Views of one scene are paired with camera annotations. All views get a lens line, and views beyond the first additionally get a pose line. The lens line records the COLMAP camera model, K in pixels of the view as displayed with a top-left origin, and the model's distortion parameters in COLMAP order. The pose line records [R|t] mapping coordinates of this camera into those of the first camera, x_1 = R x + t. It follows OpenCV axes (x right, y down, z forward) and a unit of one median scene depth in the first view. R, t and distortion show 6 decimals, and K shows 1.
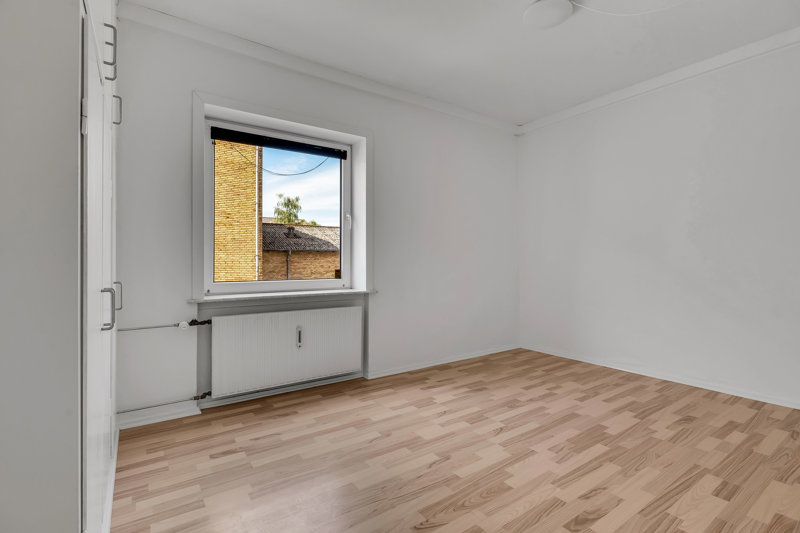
lens RADIAL K [[378.8, 0, 401.6], [0, 378.8, 258.3], [0, 0, 1]] dist [-0.001420, -0.000740]
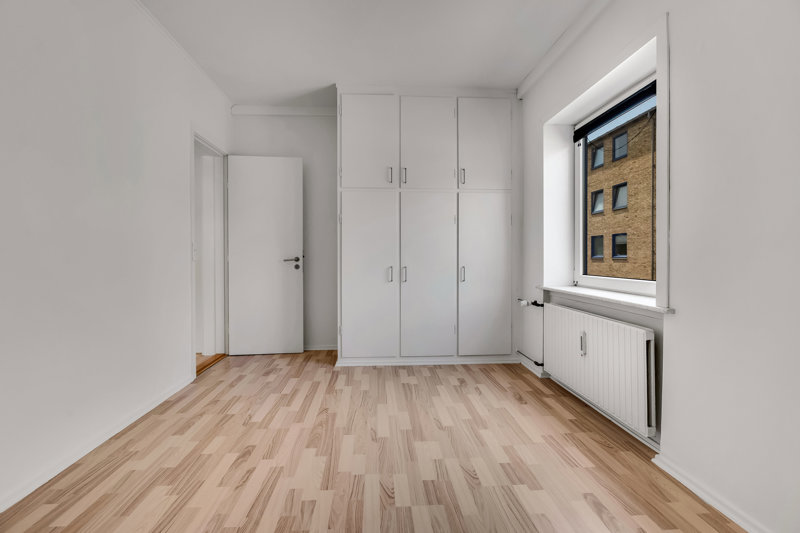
lens RADIAL K [[378.8, 0, 401.6], [0, 378.8, 258.3], [0, 0, 1]] dist [-0.001420, -0.000740]
pose [[-0.518933, 0.004974, -0.854800, 0.901427], [0.012664, 0.999918, -0.001870, 0.013538], [0.854721, -0.011796, -0.518954, 1.473351]]
